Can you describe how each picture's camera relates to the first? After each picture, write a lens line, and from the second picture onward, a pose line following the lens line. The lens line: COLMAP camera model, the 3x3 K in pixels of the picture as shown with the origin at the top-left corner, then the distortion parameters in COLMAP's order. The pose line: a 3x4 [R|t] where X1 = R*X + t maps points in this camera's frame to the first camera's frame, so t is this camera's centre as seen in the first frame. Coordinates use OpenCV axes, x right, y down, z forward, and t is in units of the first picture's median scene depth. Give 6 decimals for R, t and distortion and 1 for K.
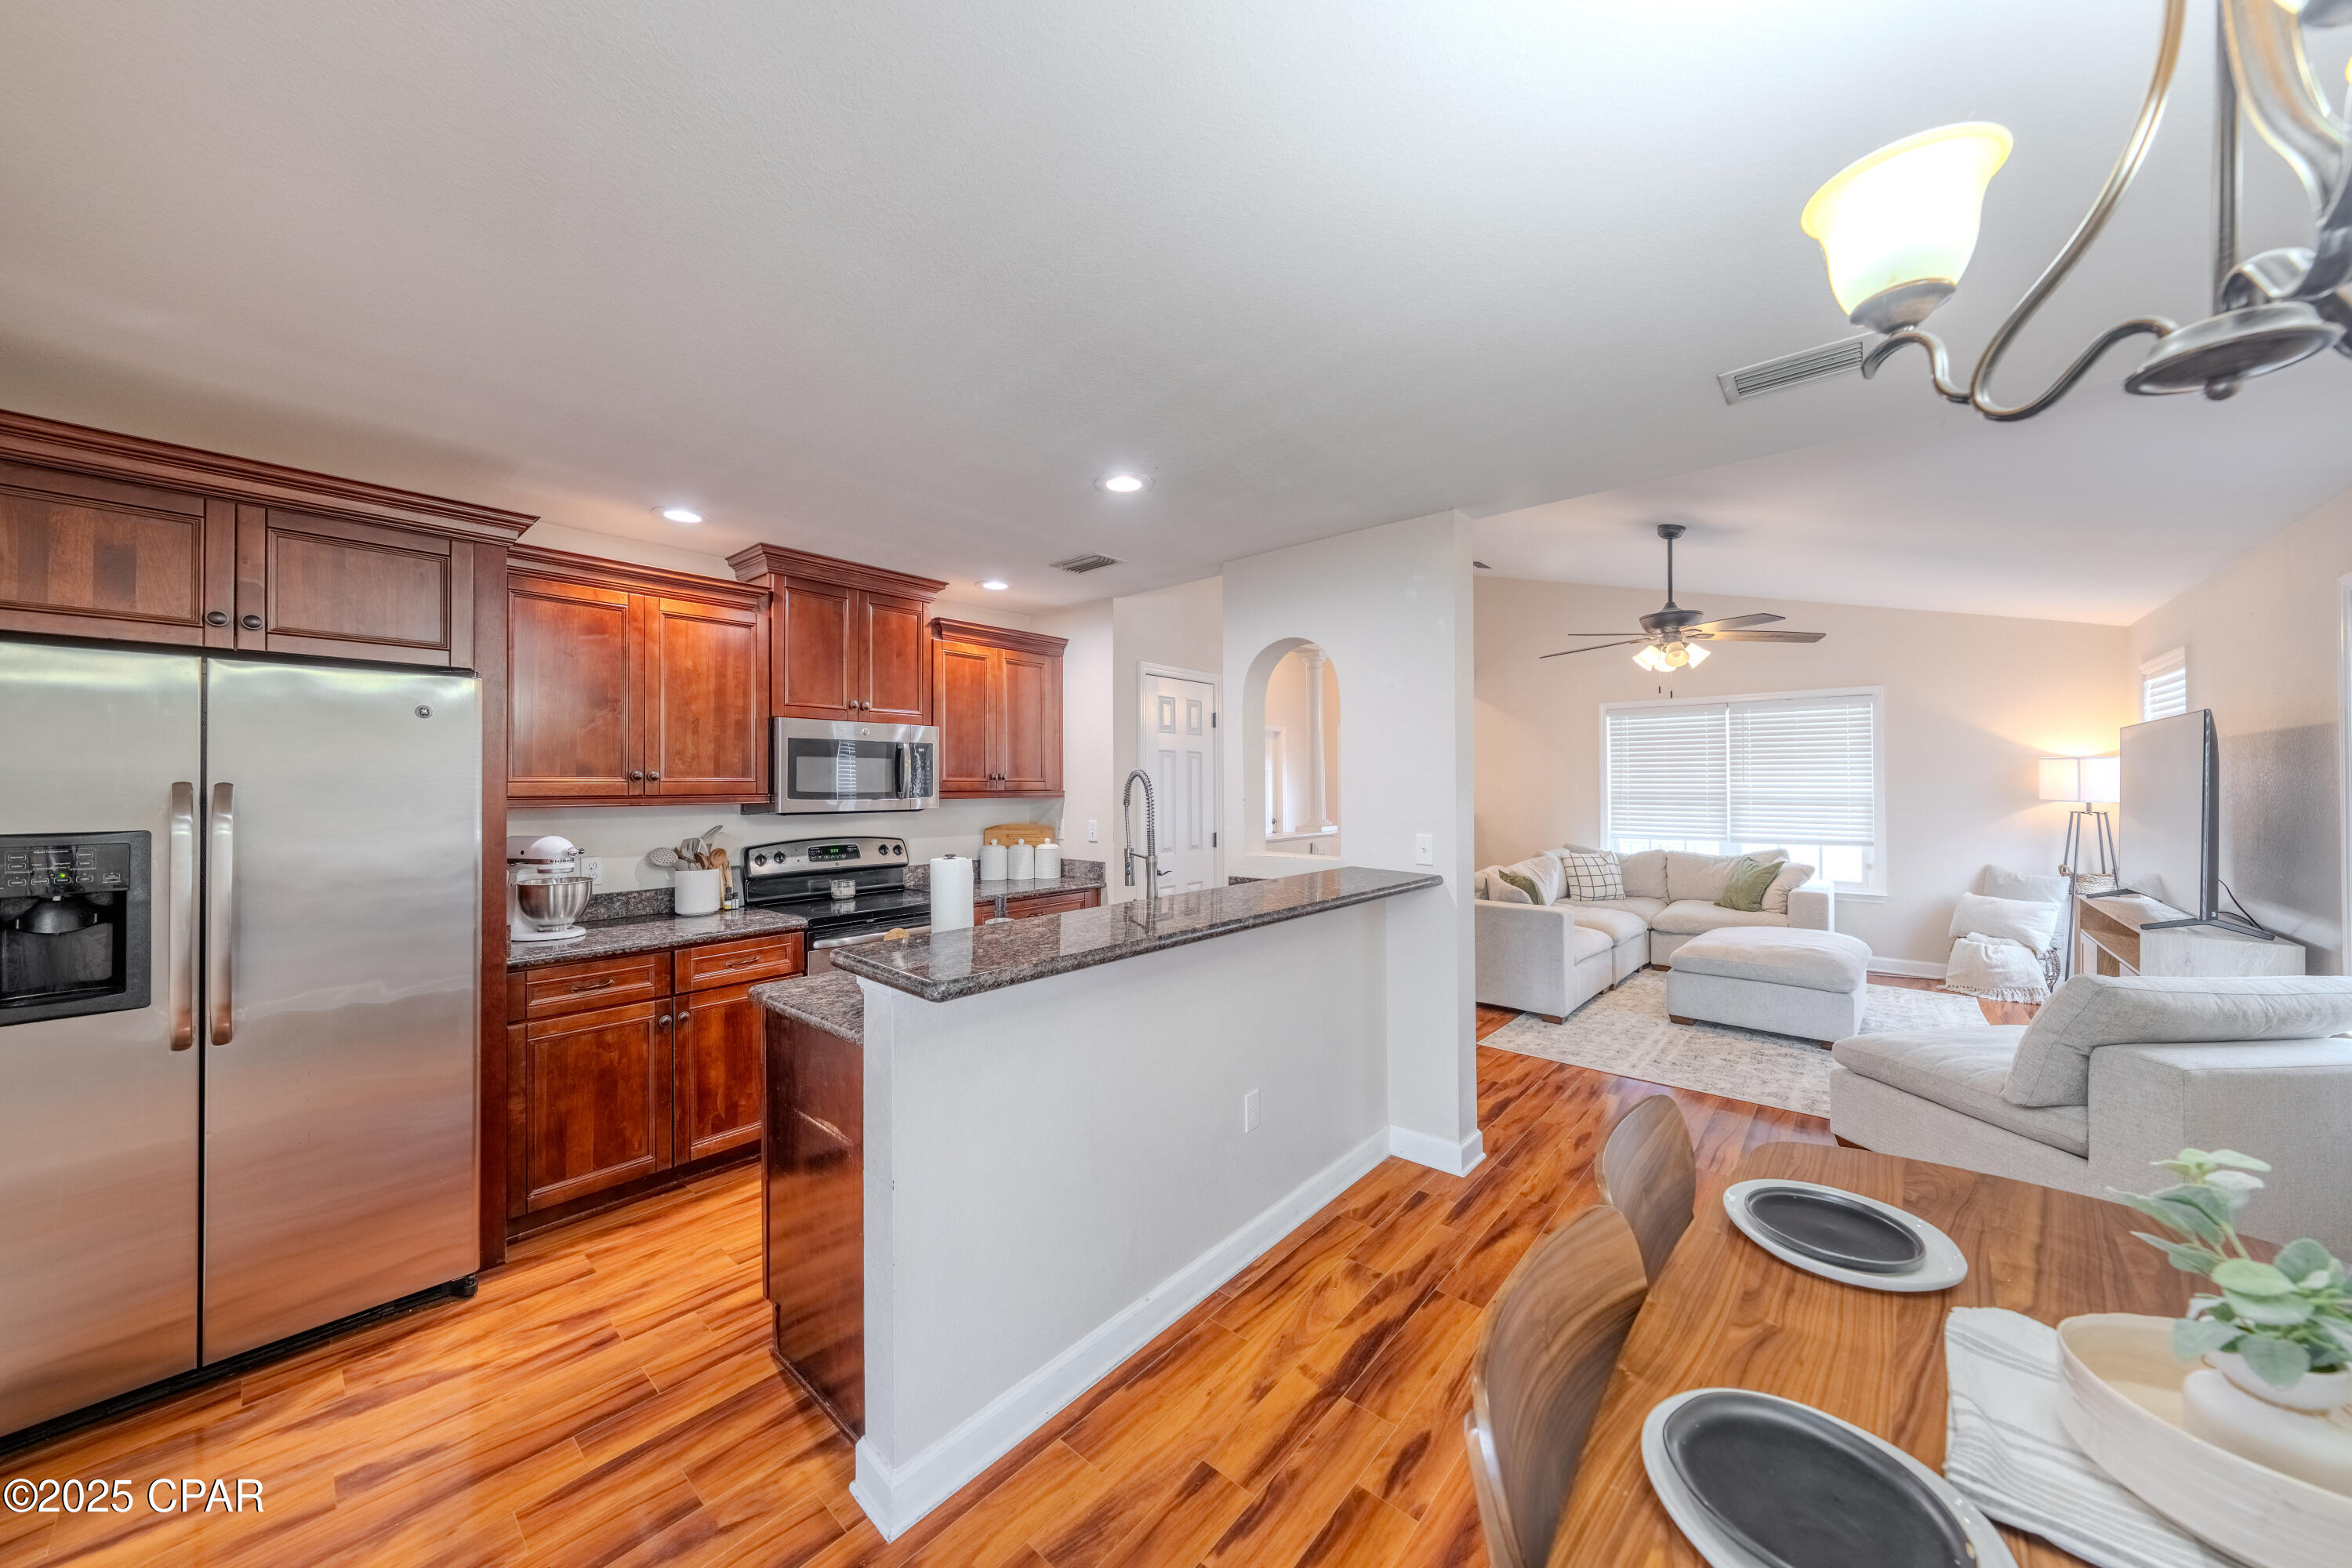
lens RADIAL K [[802.3, 0, 1171.8], [0, 802.3, 782.9], [0, 0, 1]] dist [-0.001482, 0.000363]
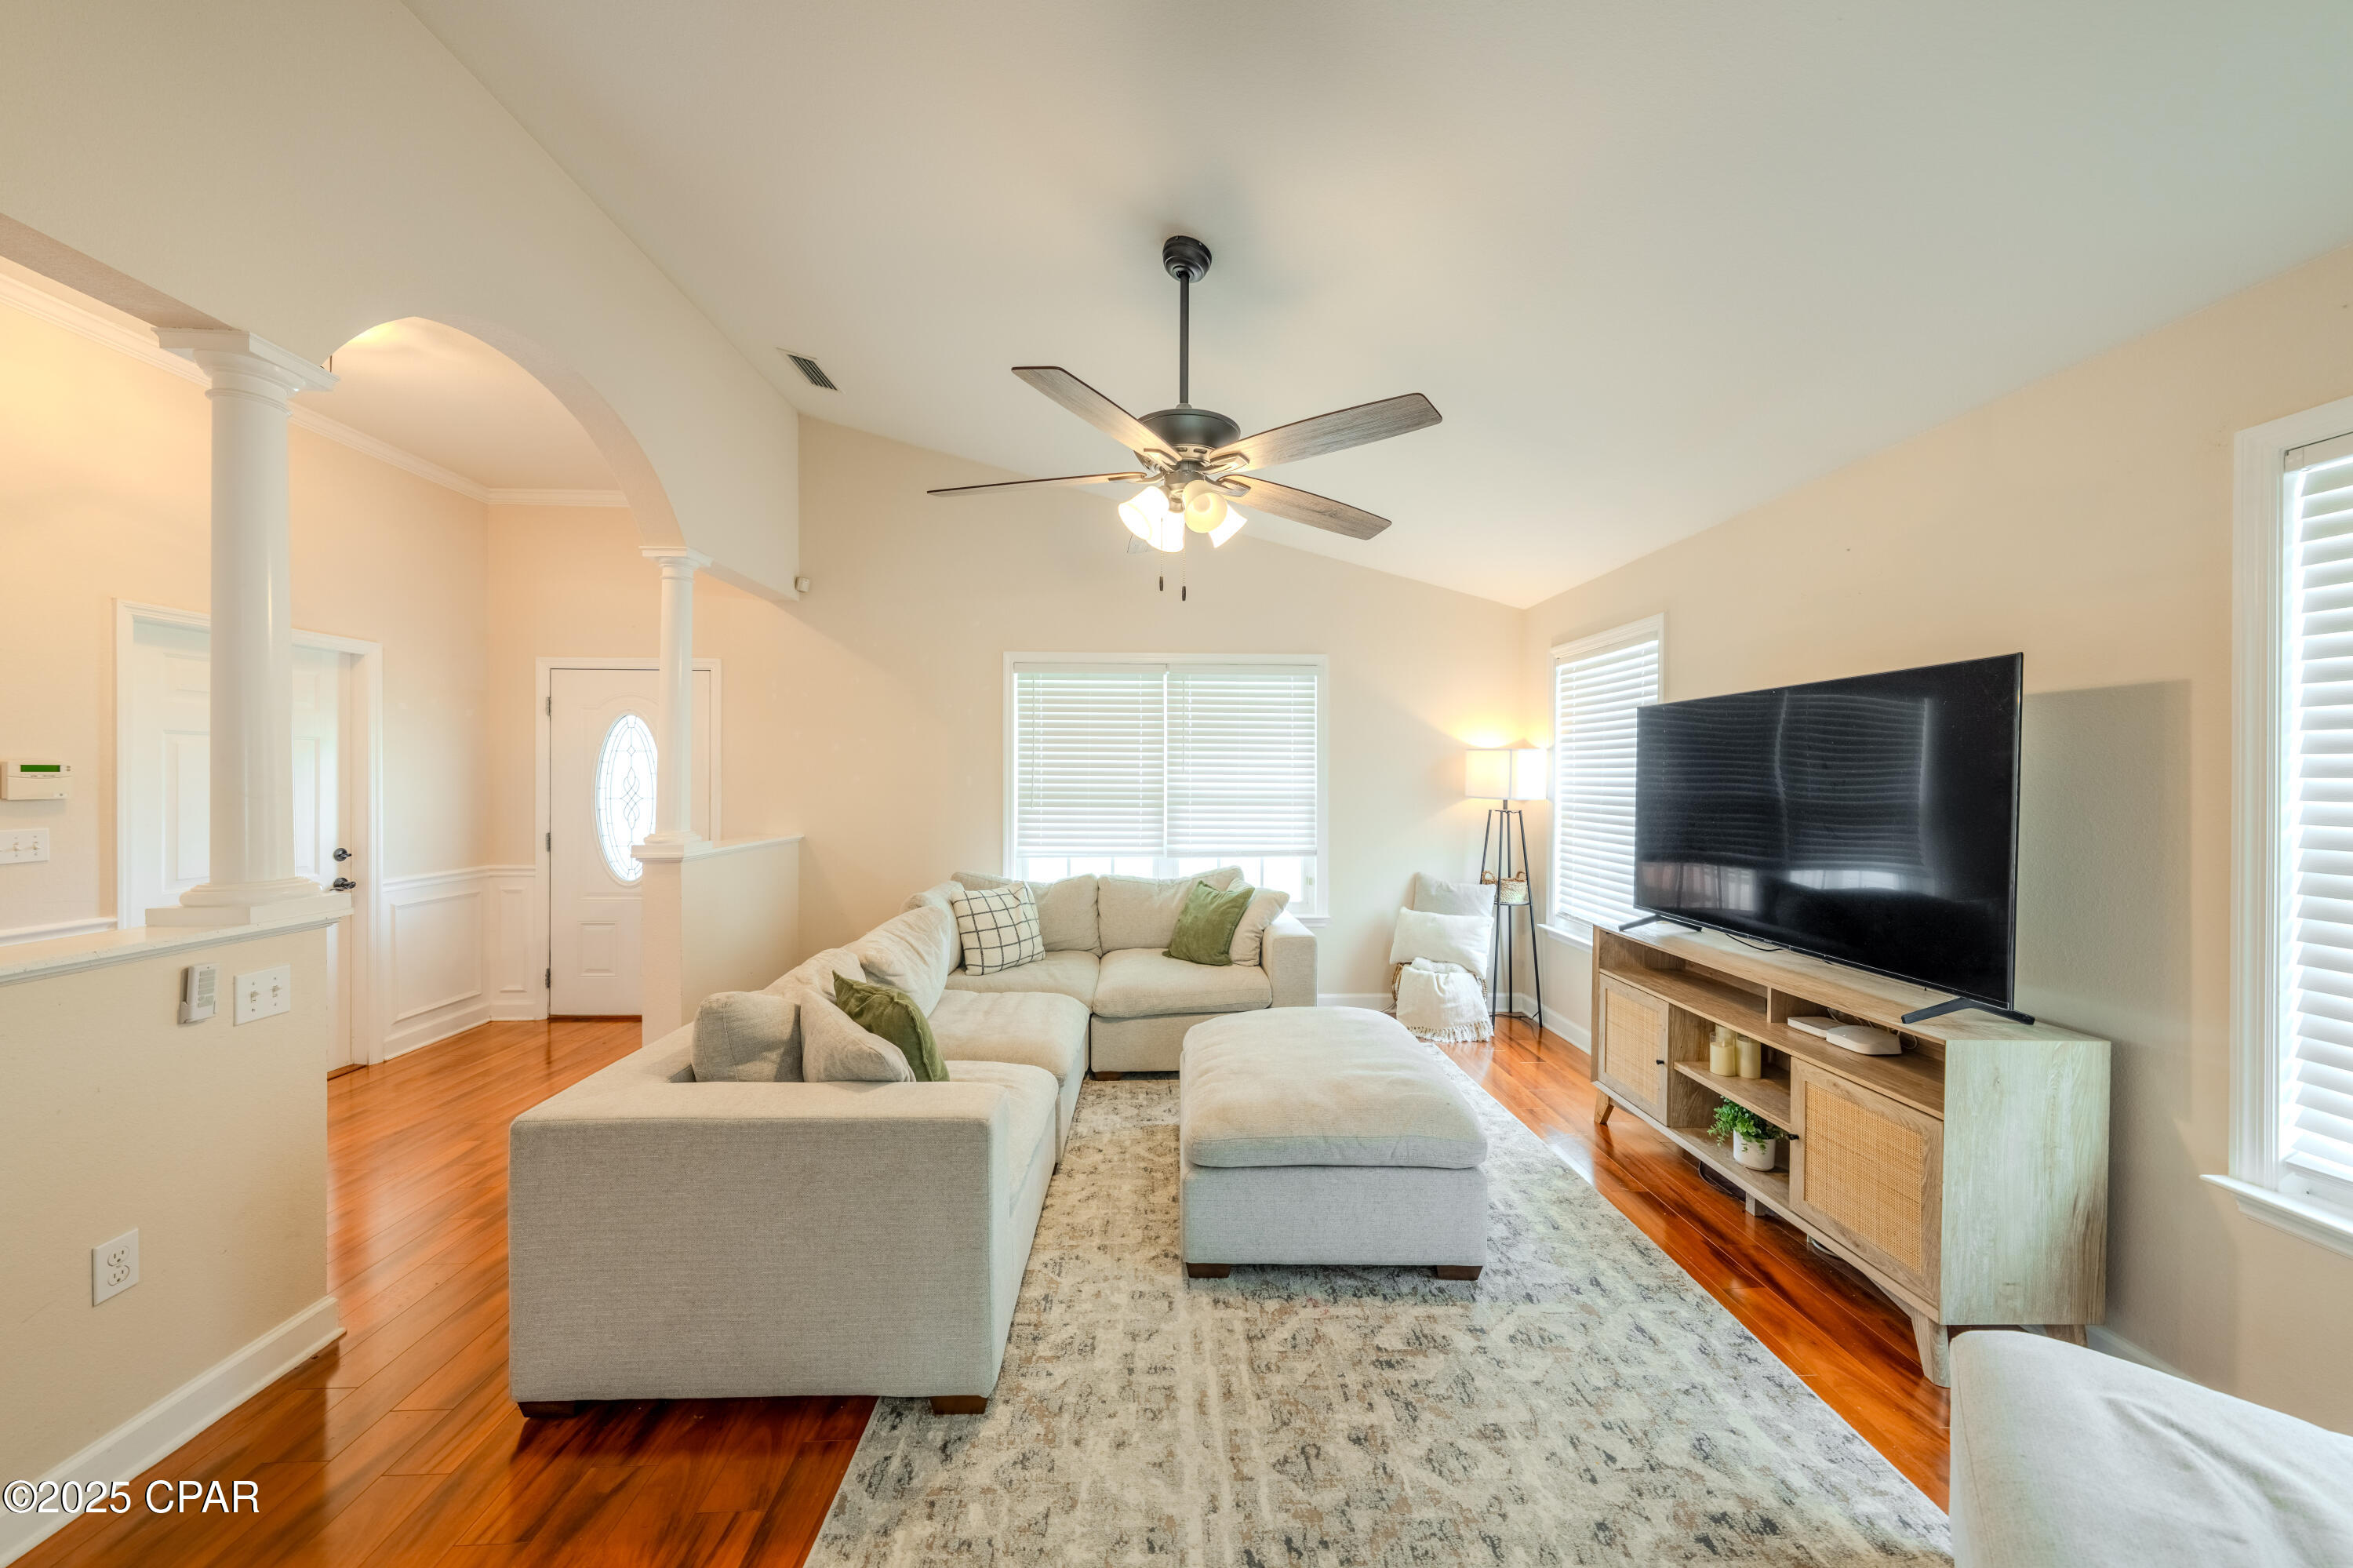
lens RADIAL K [[801.2, 0, 1174.4], [0, 801.2, 781.0], [0, 0, 1]] dist [0.000507, -0.000410]
pose [[0.727704, 0.002883, 0.685885, 0.397130], [-0.007591, 0.999964, 0.003850, 0.004728], [-0.685849, -0.008008, 0.727700, 0.906829]]
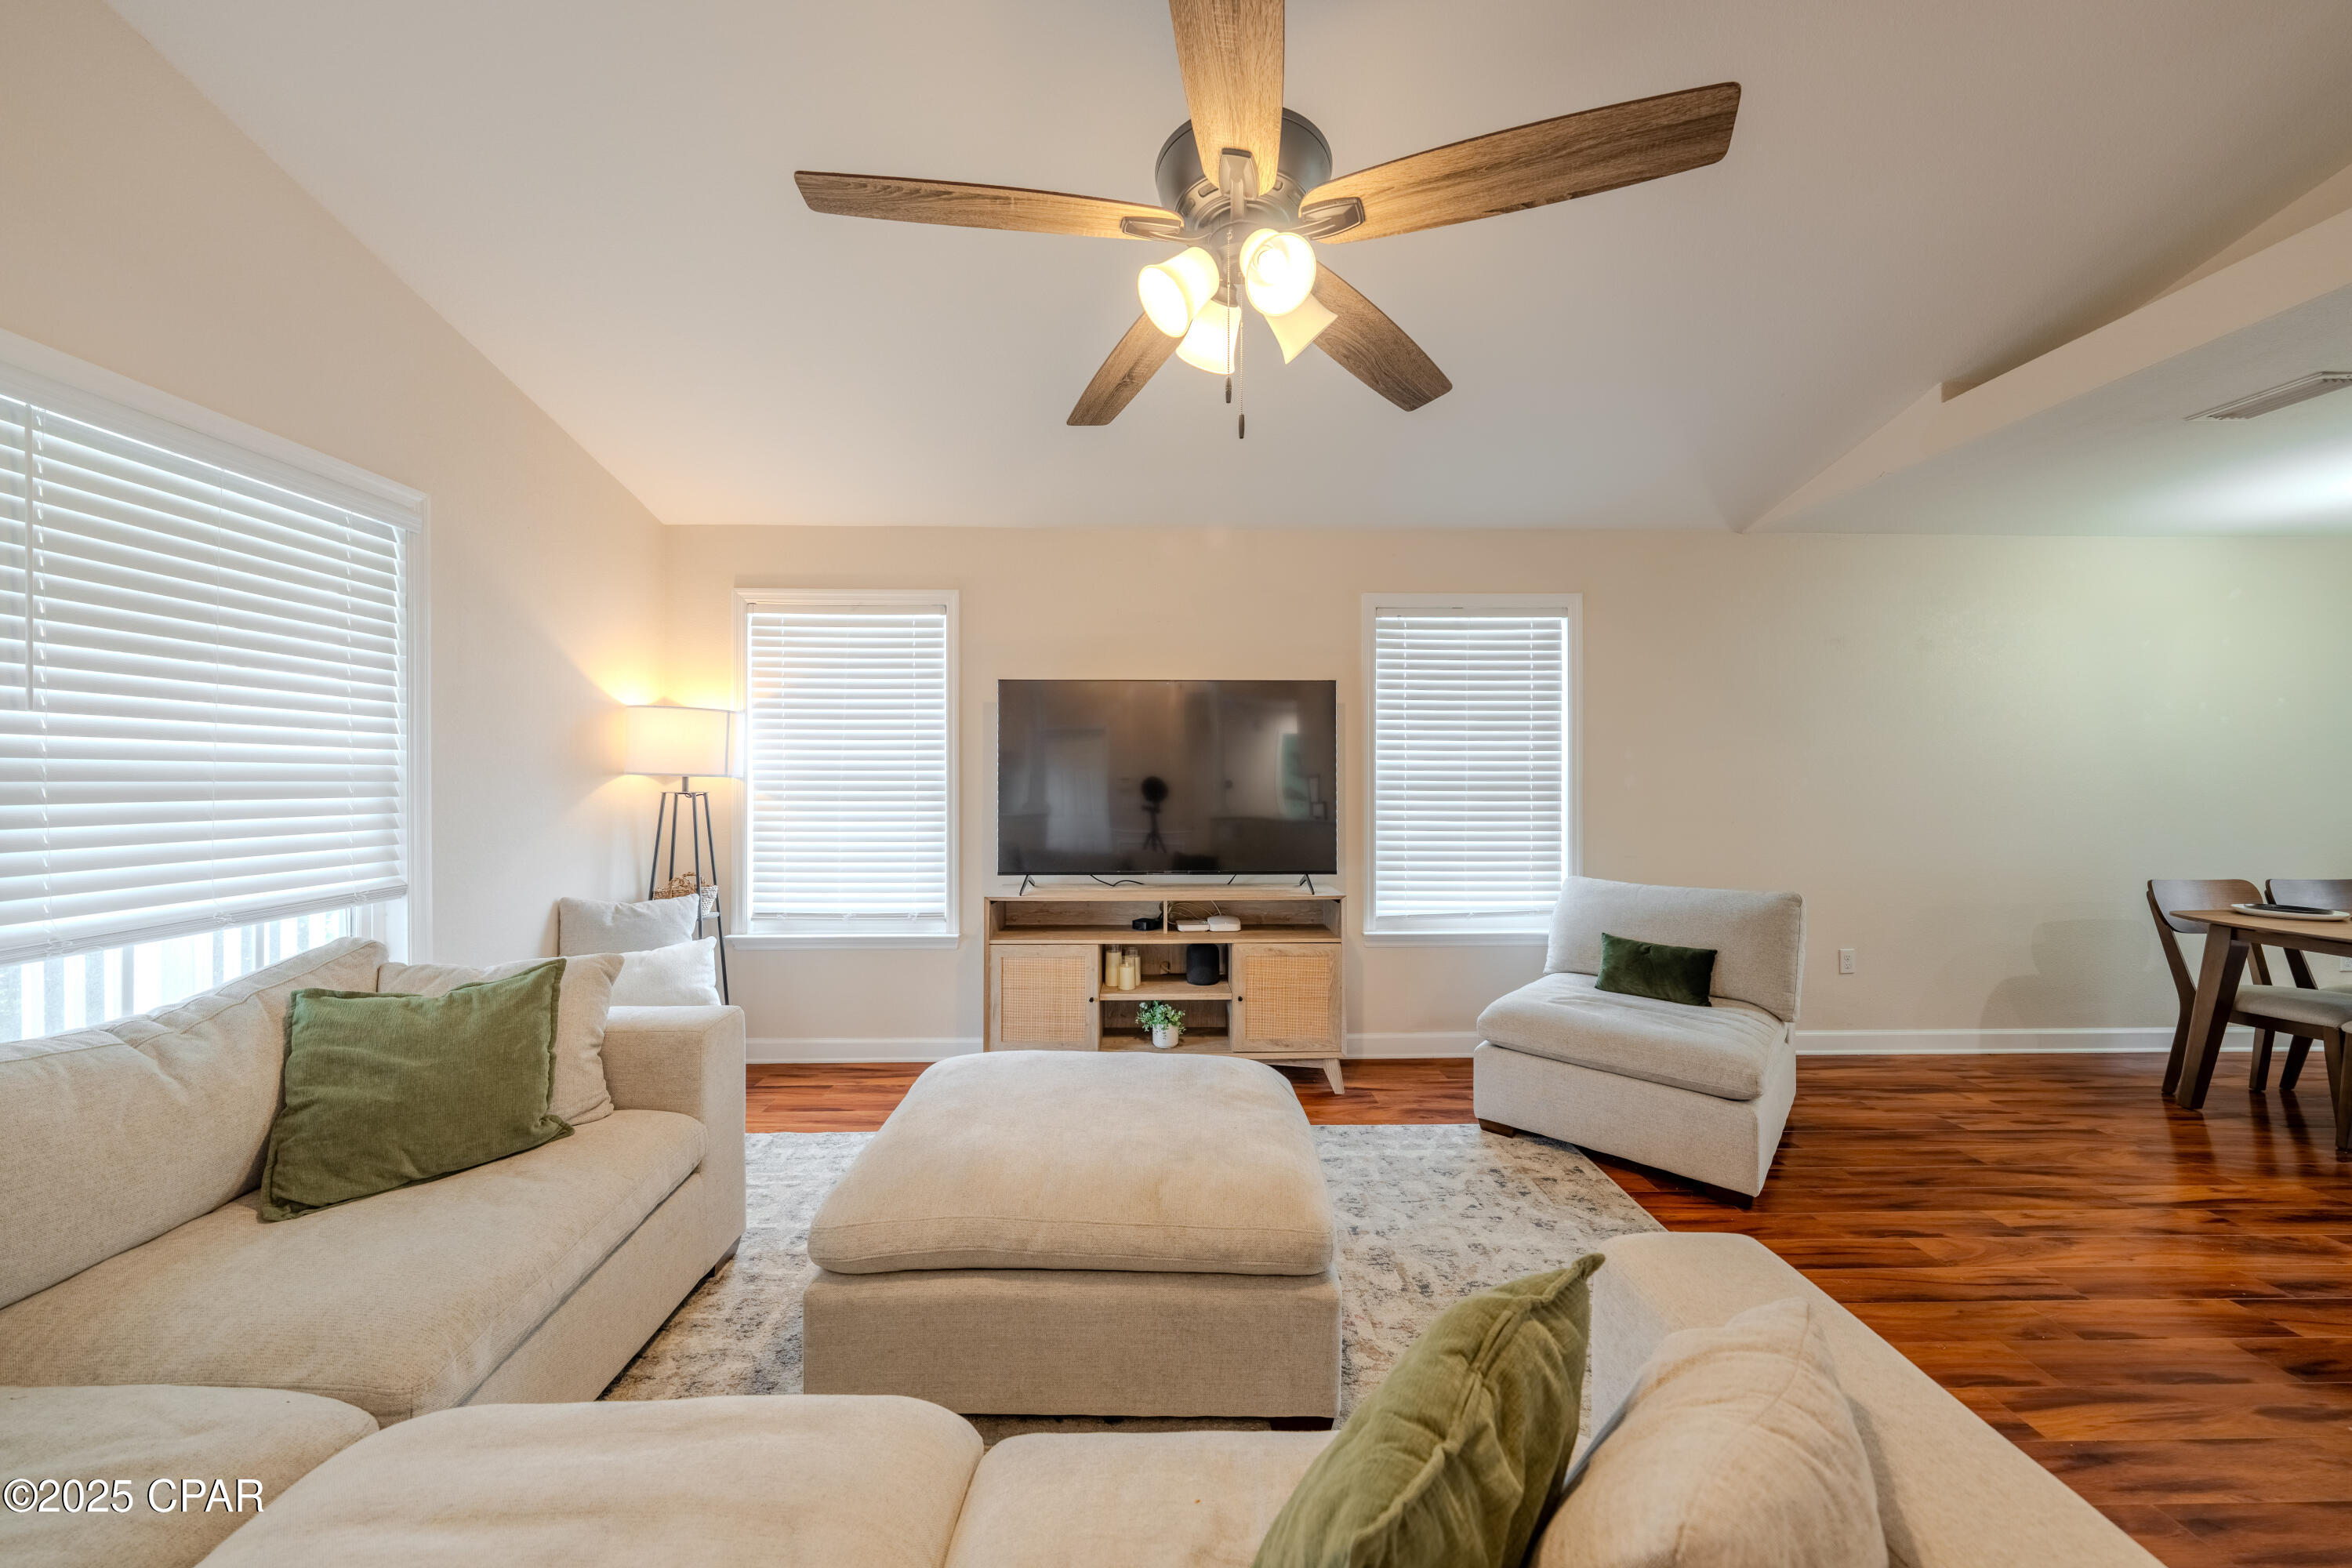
lens RADIAL K [[810.7, 0, 1173.5], [0, 810.7, 779.2], [0, 0, 1]] dist [0.001201, -0.000166]
pose [[-0.679187, 0.001529, 0.733963, 0.576266], [0.001195, 0.999999, -0.000978, 0.039670], [-0.733964, 0.000213, -0.679188, 1.738723]]
